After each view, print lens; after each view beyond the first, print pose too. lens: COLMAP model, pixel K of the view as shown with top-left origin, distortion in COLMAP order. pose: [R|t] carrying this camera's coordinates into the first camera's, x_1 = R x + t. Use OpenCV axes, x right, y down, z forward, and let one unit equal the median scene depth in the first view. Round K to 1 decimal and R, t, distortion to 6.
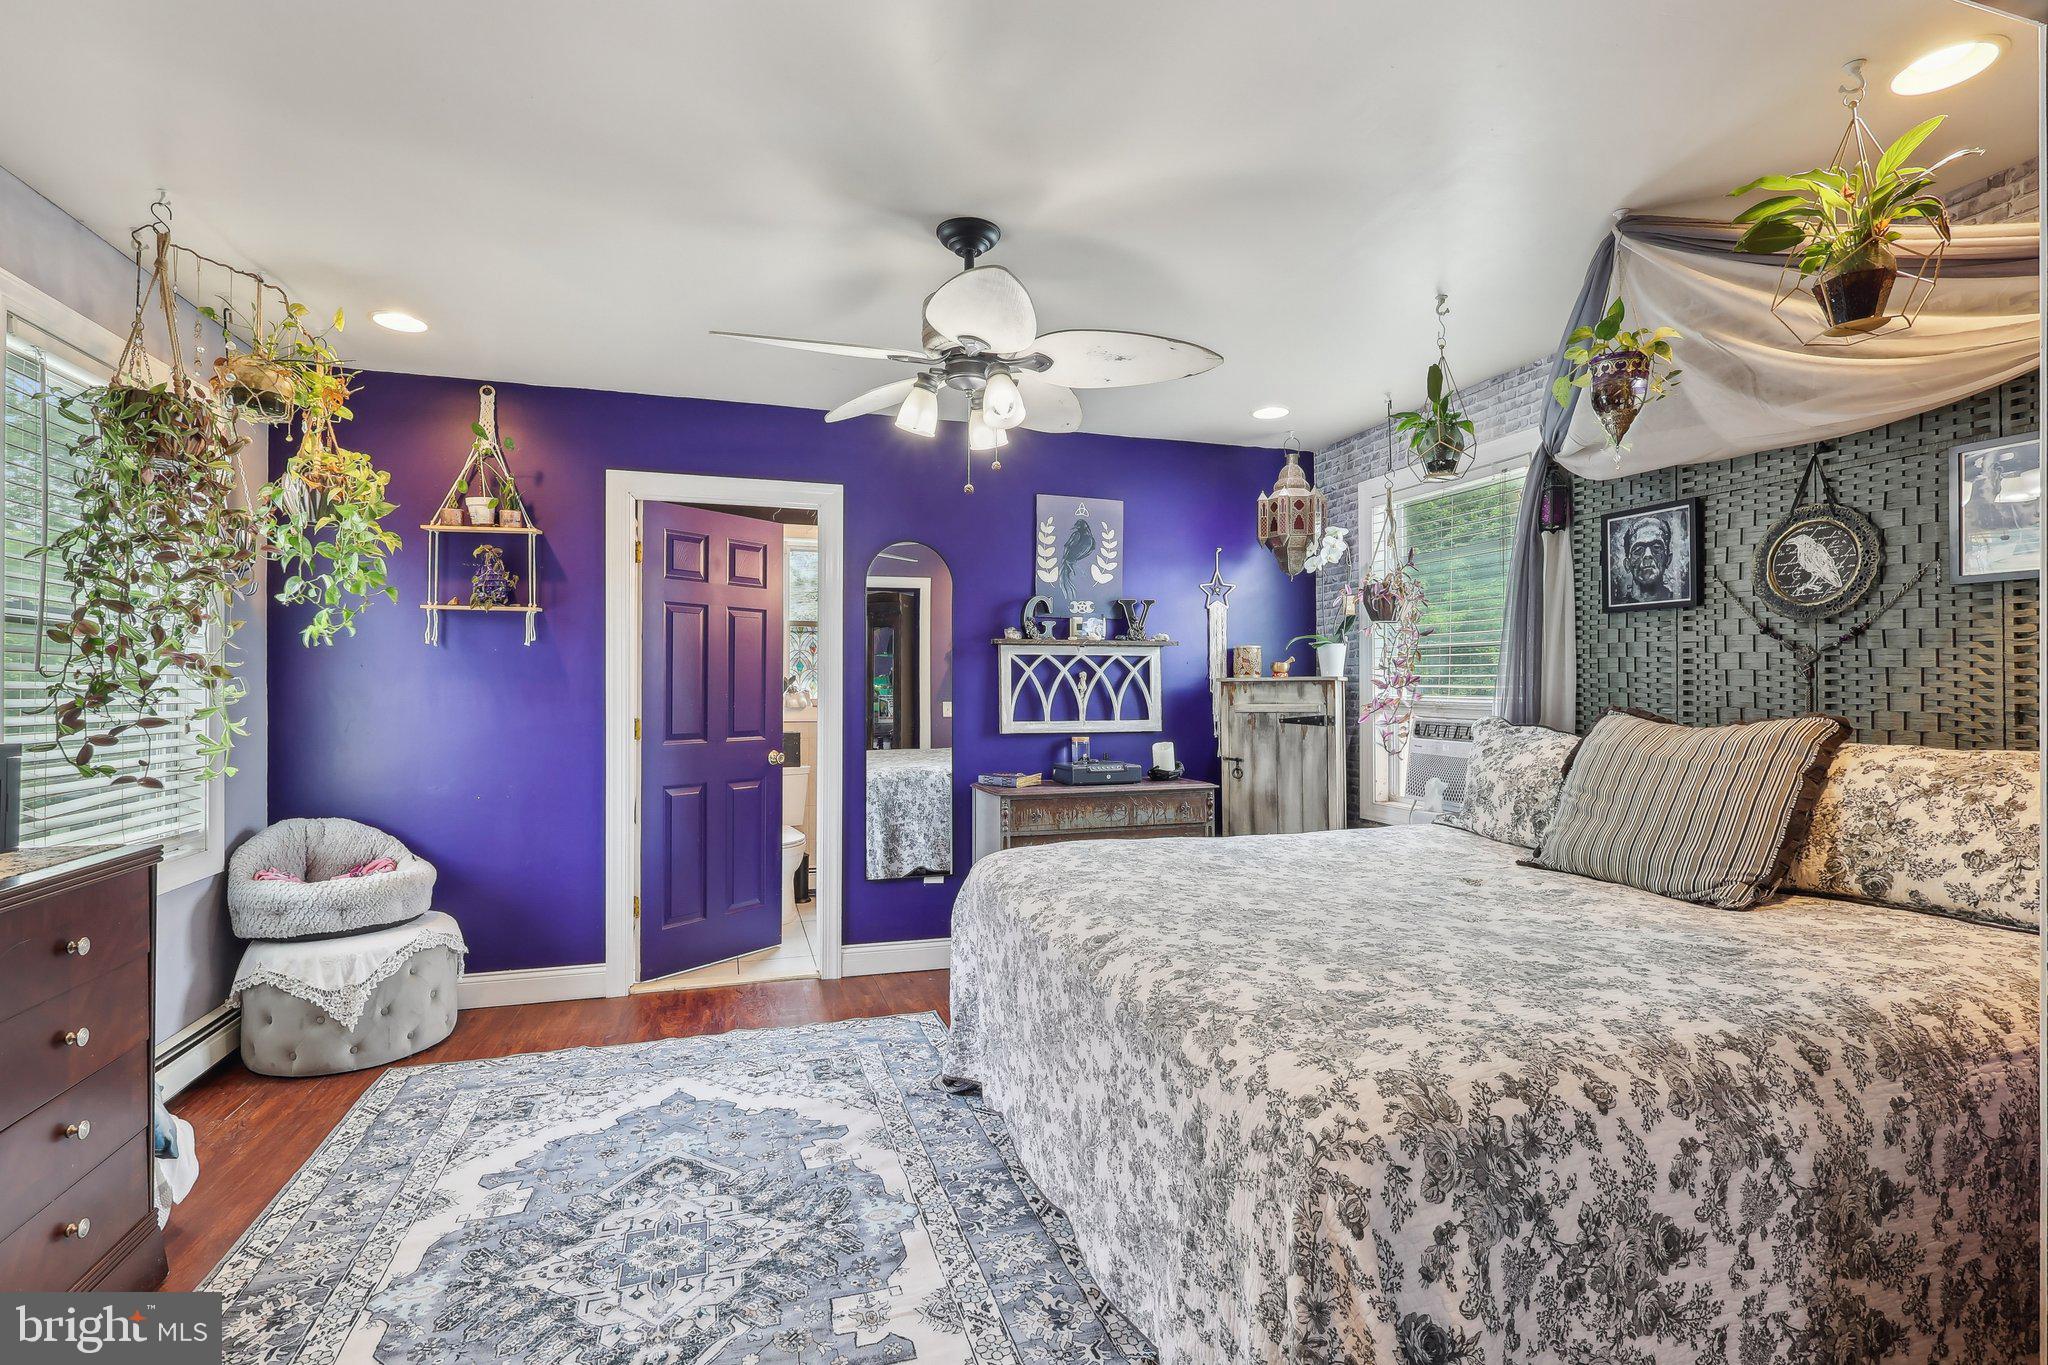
lens RADIAL K [[964.1, 0, 1028.9], [0, 964.1, 671.0], [0, 0, 1]] dist [0.000495, 0.001032]
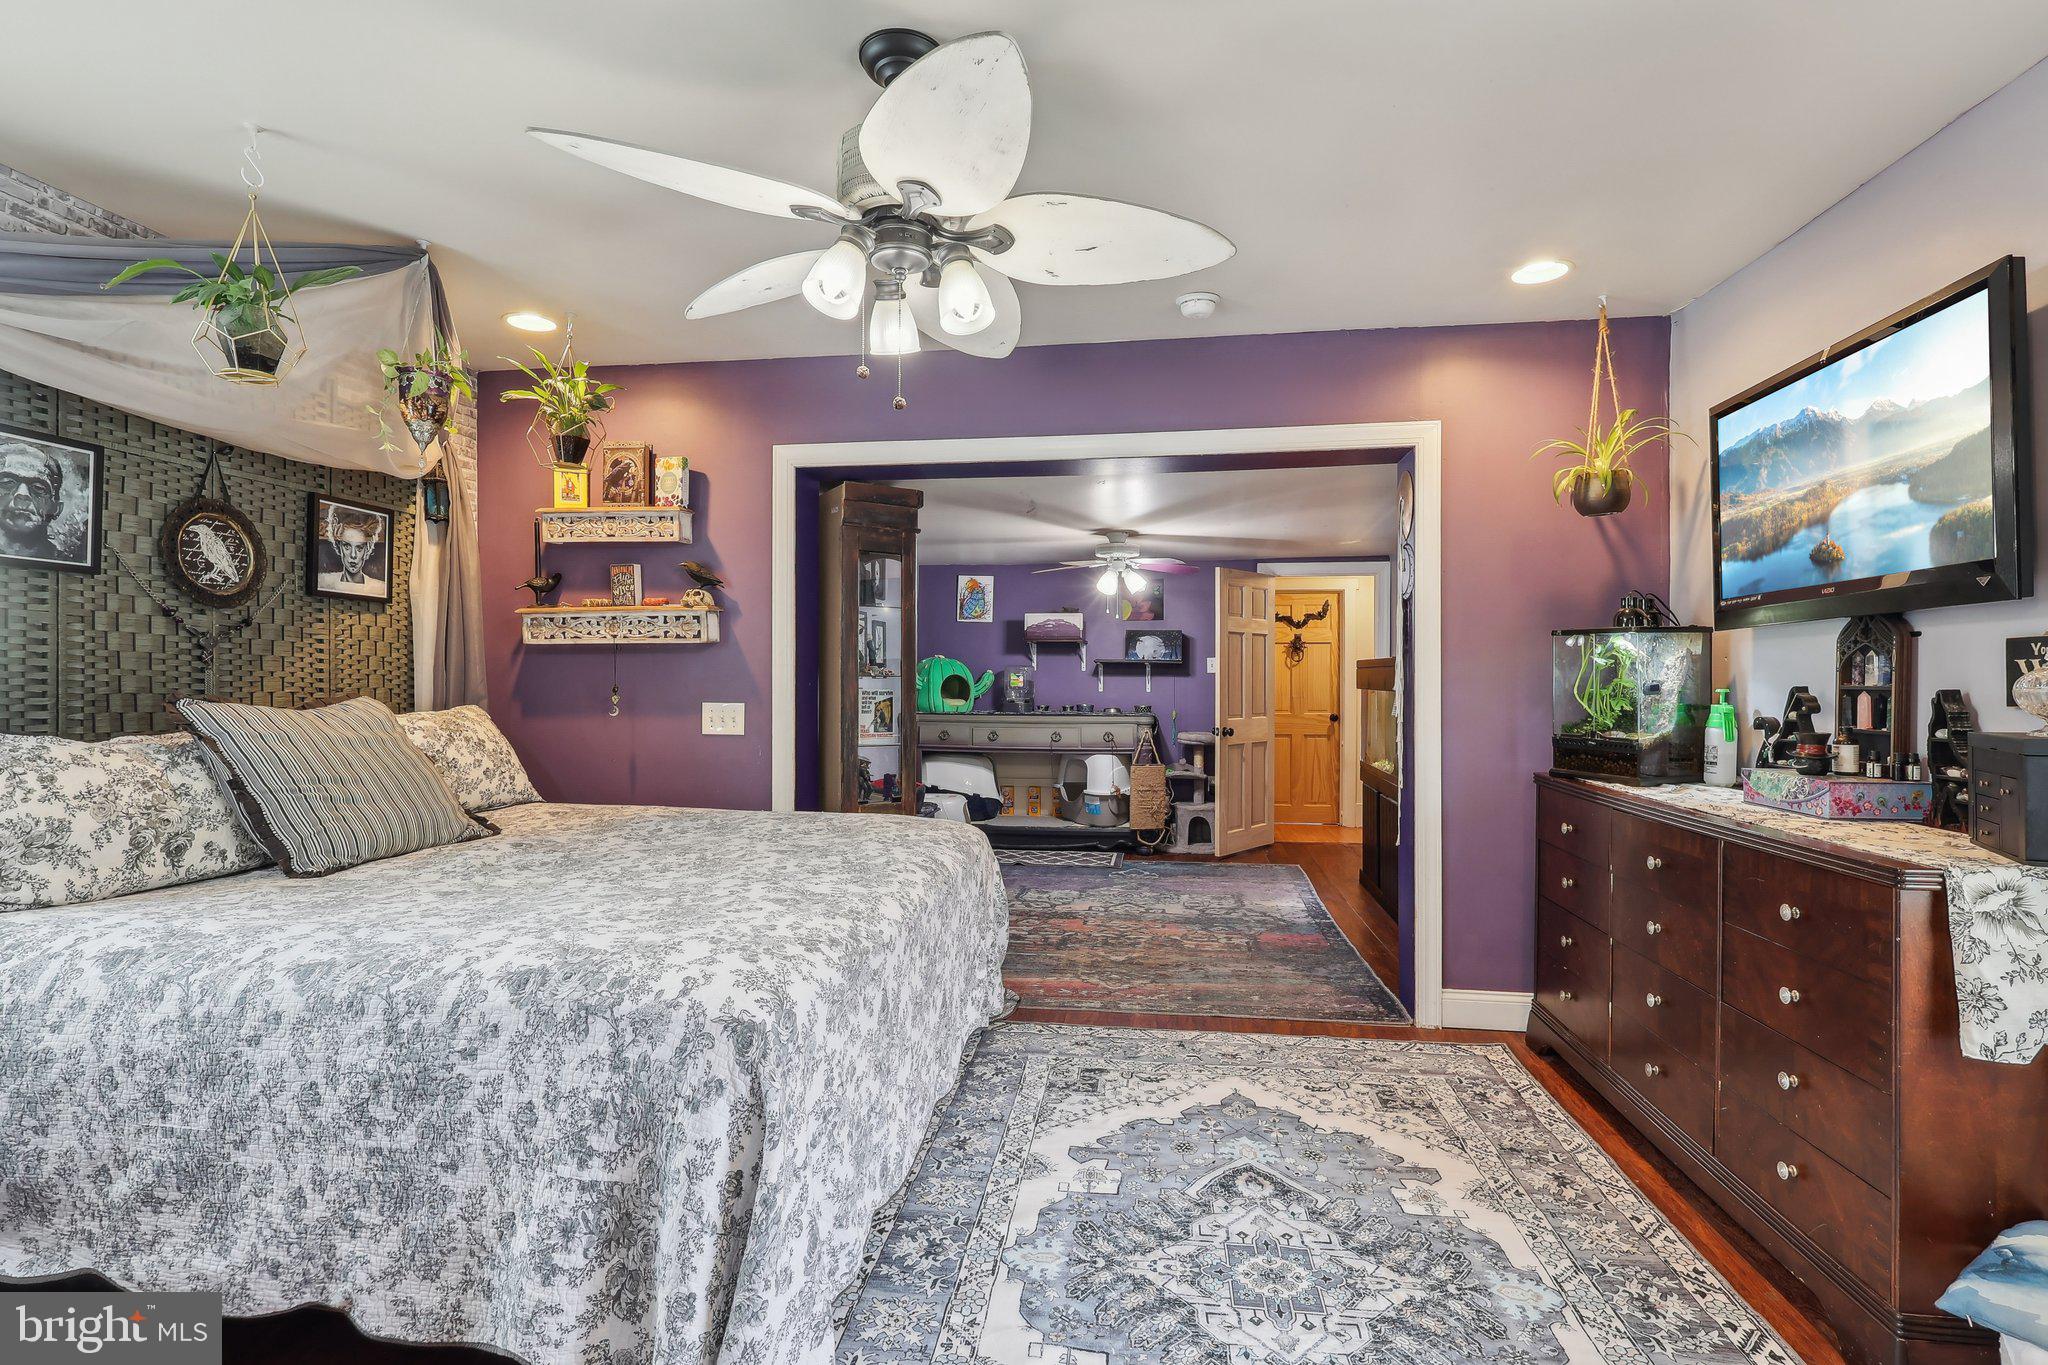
lens RADIAL K [[964.1, 0, 1021.0], [0, 964.1, 695.7], [0, 0, 1]] dist [0.000495, 0.001032]
pose [[-0.898520, -0.009722, 0.438826, -0.381101], [-0.008855, 0.999953, 0.004022, 0.026409], [-0.438844, -0.000272, -0.898563, 1.319826]]
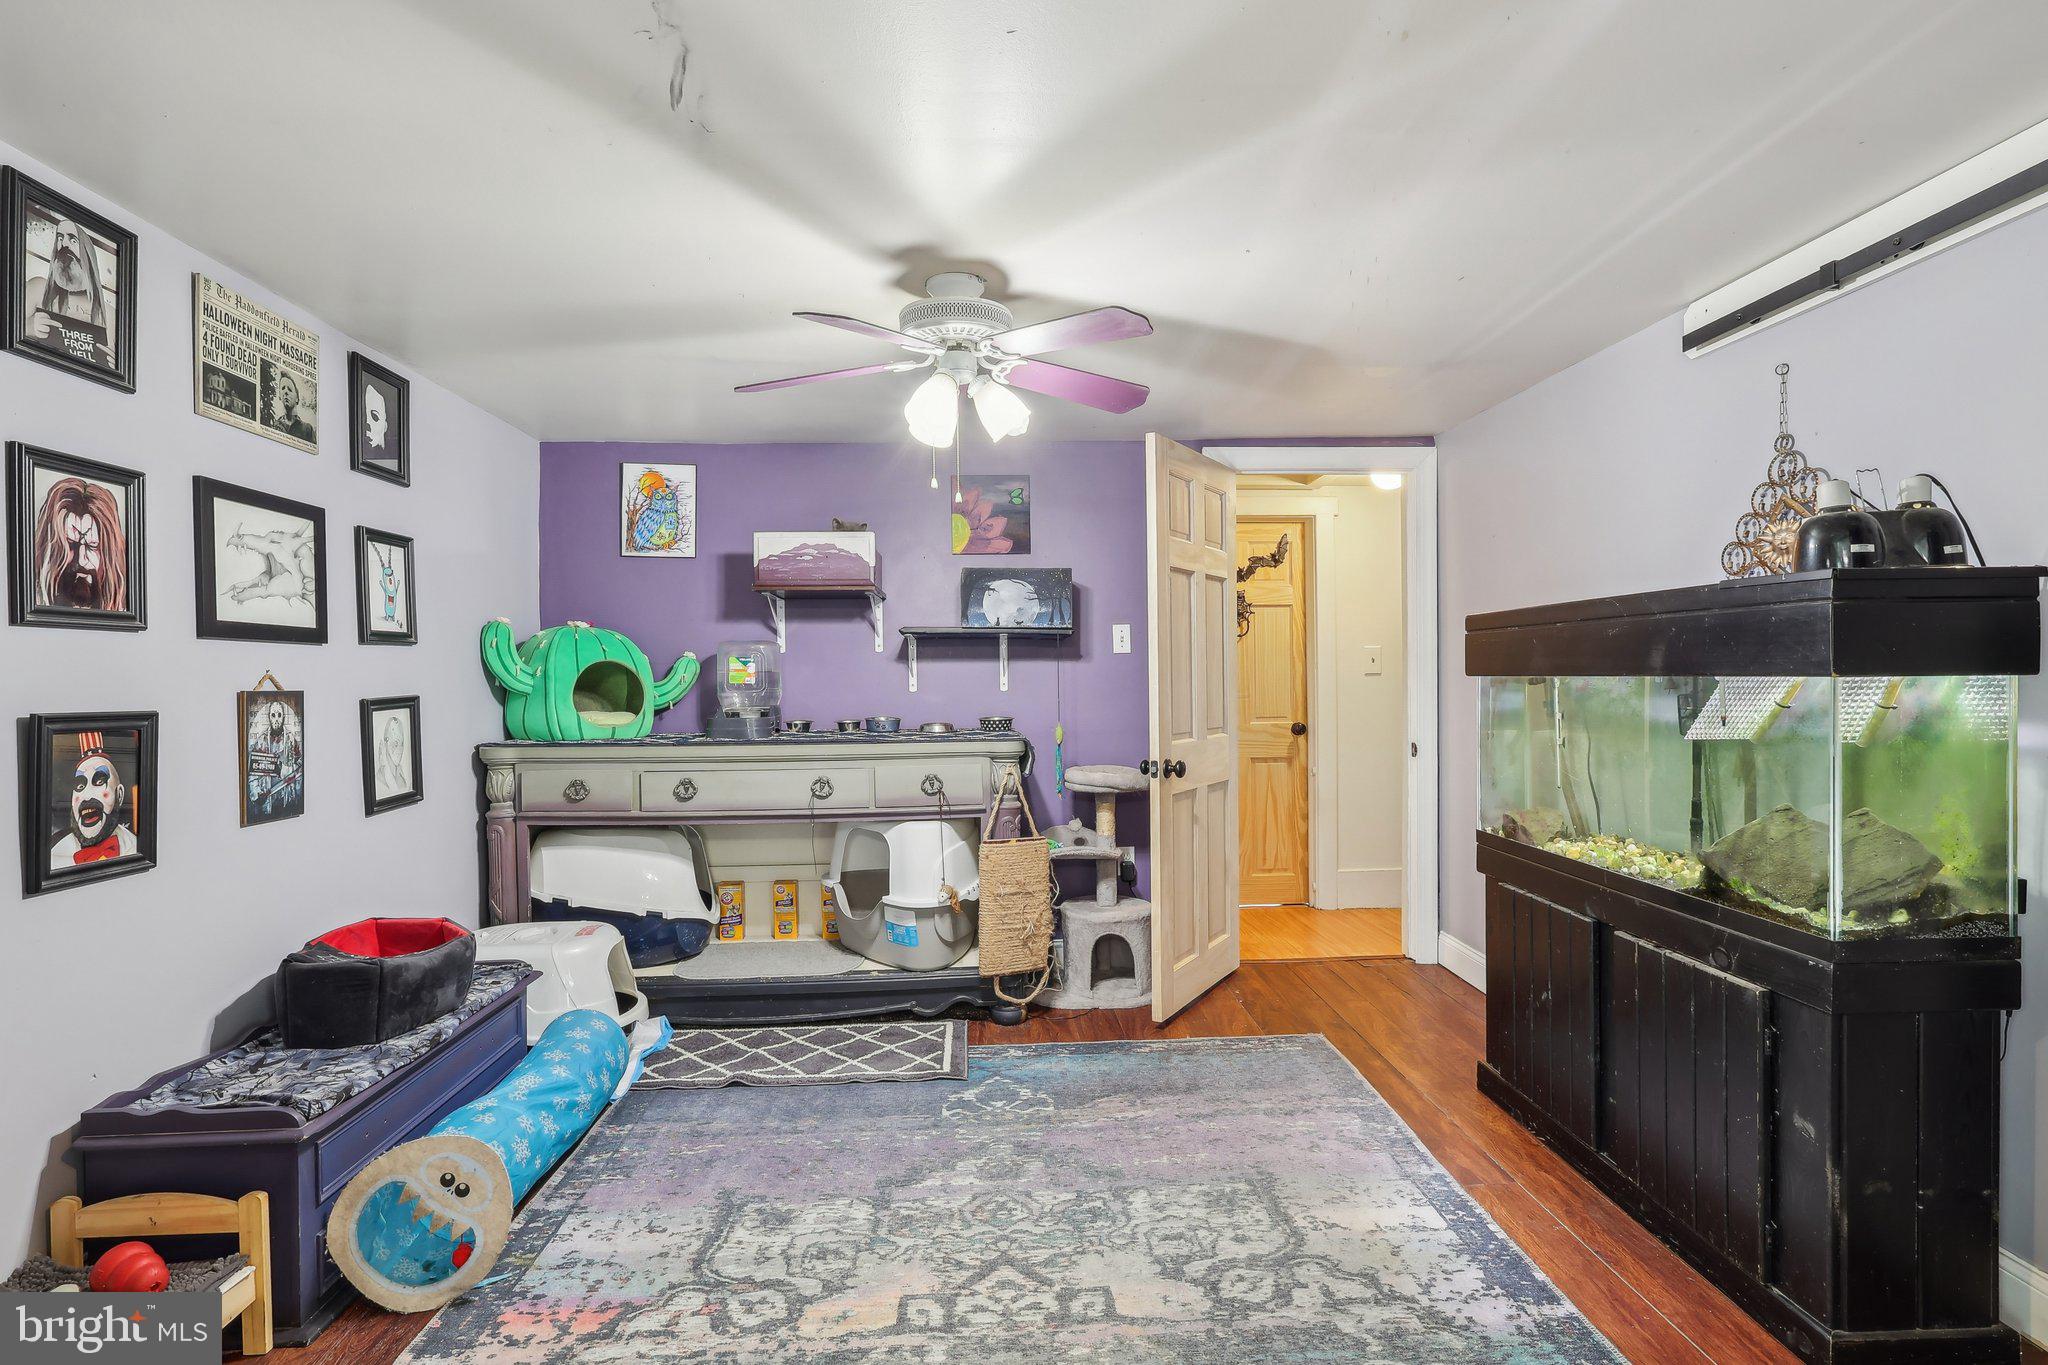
lens RADIAL K [[1009.7, 0, 1025.6], [0, 1009.7, 693.2], [0, 0, 1]] dist [0.014730, 0.000380]
pose [[-0.967755, 0.008133, 0.251760, 0.009665], [0.008369, 0.999965, -0.000134, 0.027575], [-0.251753, 0.001977, -0.967790, 0.341326]]
